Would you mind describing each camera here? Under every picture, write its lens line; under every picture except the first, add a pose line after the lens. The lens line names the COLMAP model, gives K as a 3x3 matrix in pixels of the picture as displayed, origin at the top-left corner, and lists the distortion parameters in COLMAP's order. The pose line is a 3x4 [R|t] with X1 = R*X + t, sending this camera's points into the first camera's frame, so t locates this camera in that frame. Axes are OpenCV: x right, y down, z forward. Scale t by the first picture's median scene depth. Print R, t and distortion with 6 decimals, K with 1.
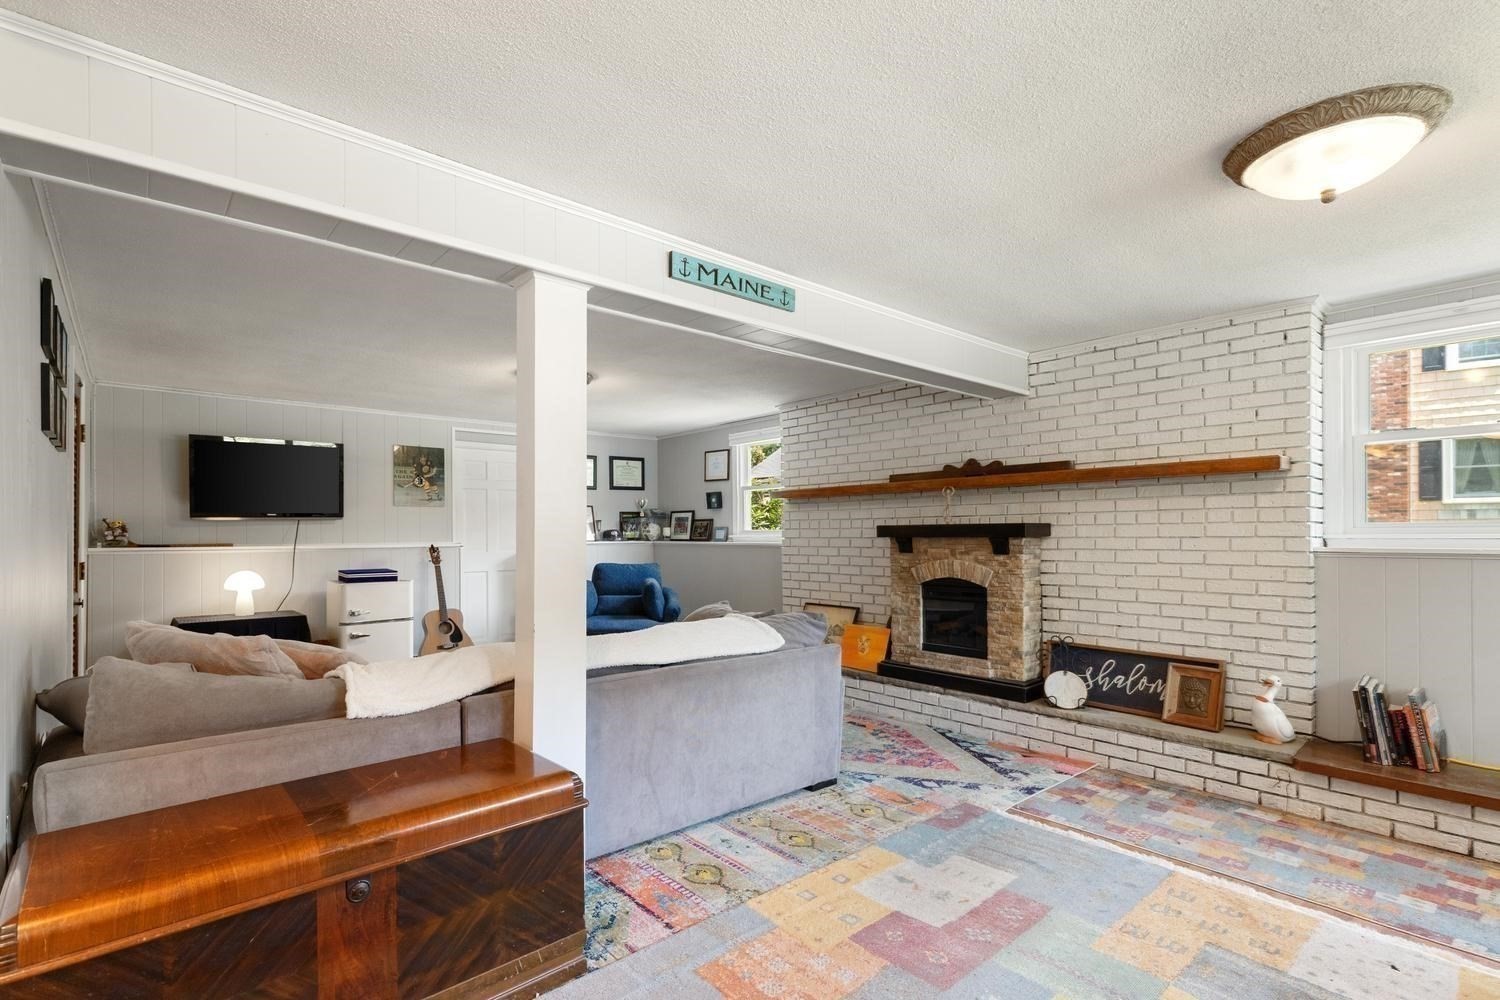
lens RADIAL K [[699.2, 0, 746.5], [0, 699.2, 531.6], [0, 0, 1]] dist [0.000669, 0.000247]
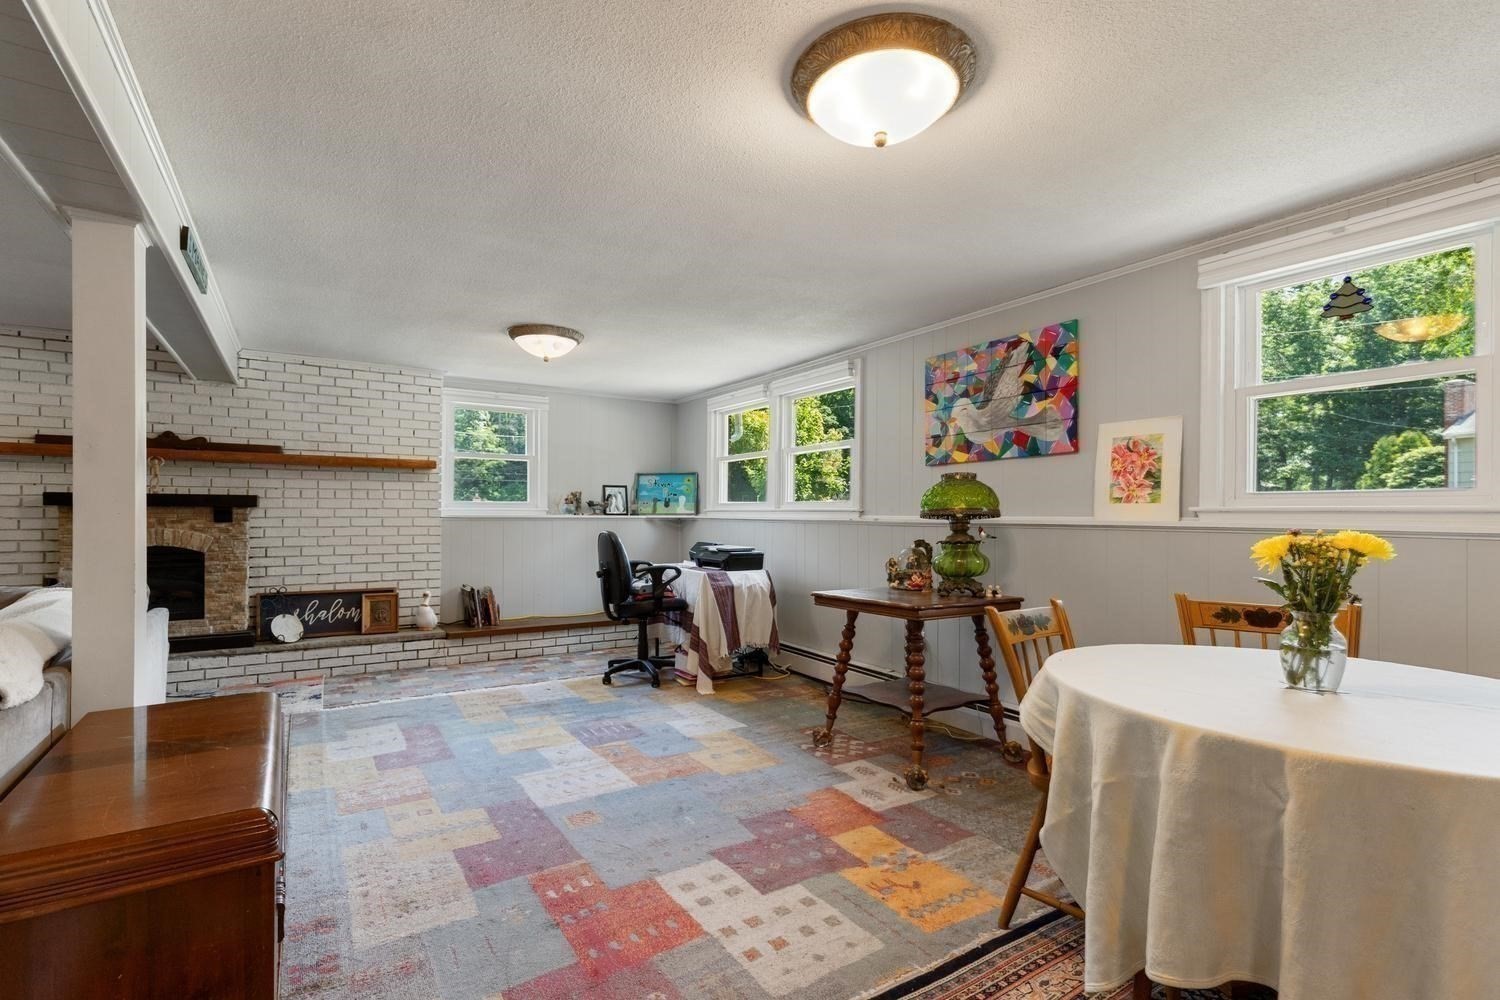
lens RADIAL K [[675.8, 0, 750.0], [0, 675.8, 500.0], [0, 0, 1]] dist [-0.000642, -0.000493]
pose [[0.133915, 0.023279, 0.990719, -0.674119], [-0.010229, 0.999703, -0.022108, 0.013582], [-0.990940, -0.007174, 0.134113, 0.011584]]
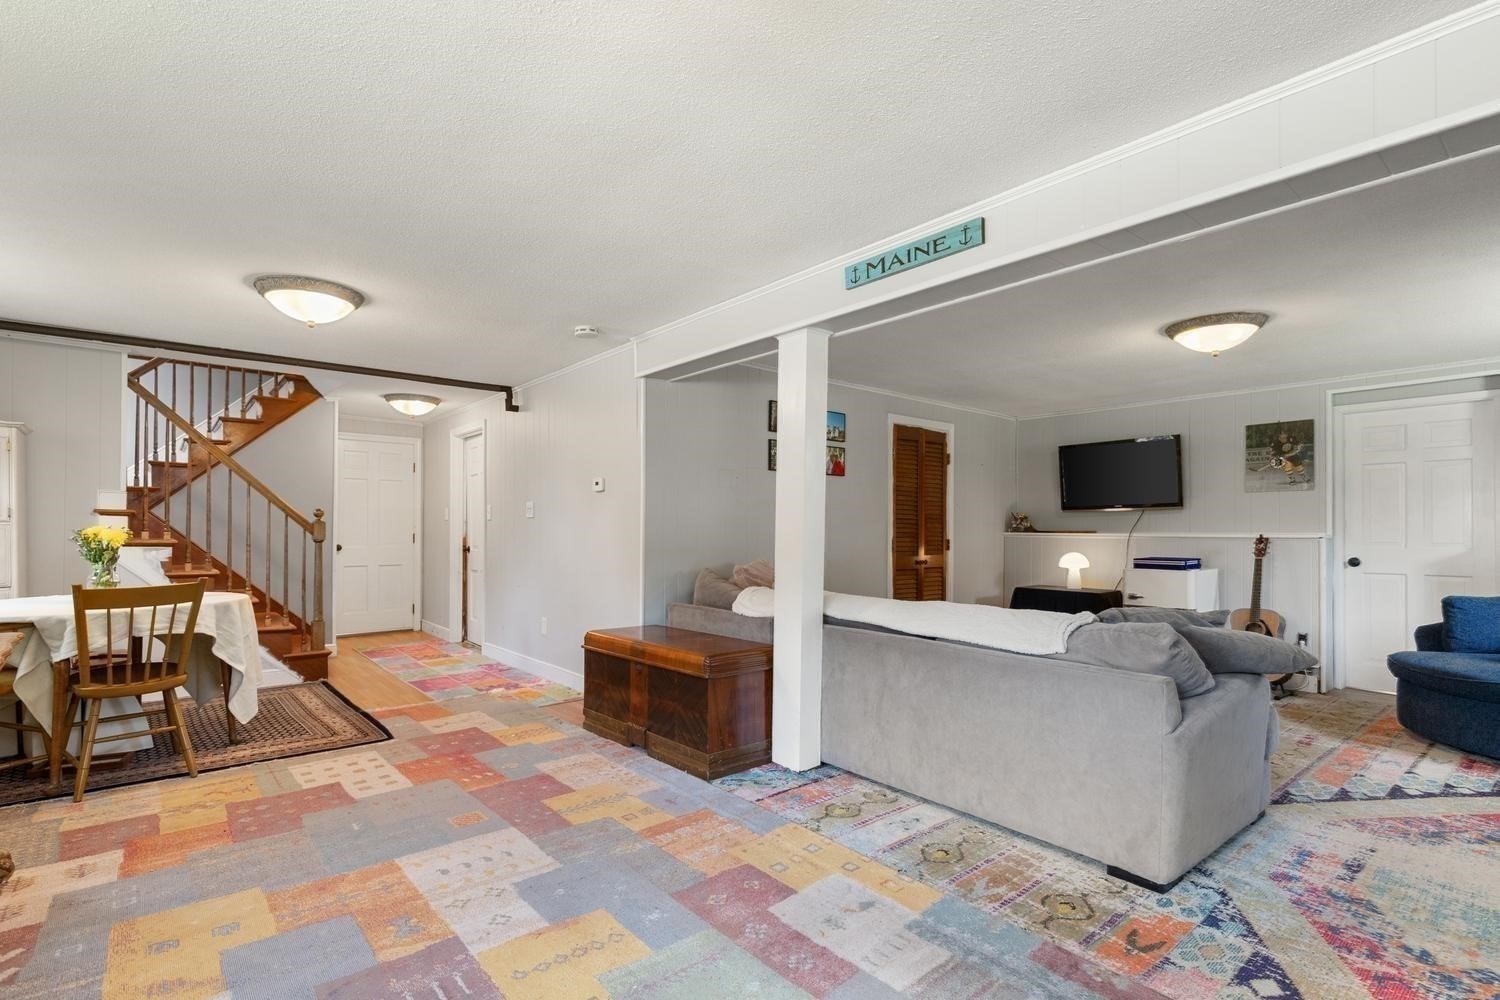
lens RADIAL K [[716.3, 0, 722.5], [0, 716.3, 530.2], [0, 0, 1]] dist [0.001399, 0.000379]
pose [[-0.039258, 0.001452, -0.999228, 0.735667], [-0.005412, 0.999984, 0.001666, 0.023939], [0.999214, 0.005473, -0.039249, 0.566431]]
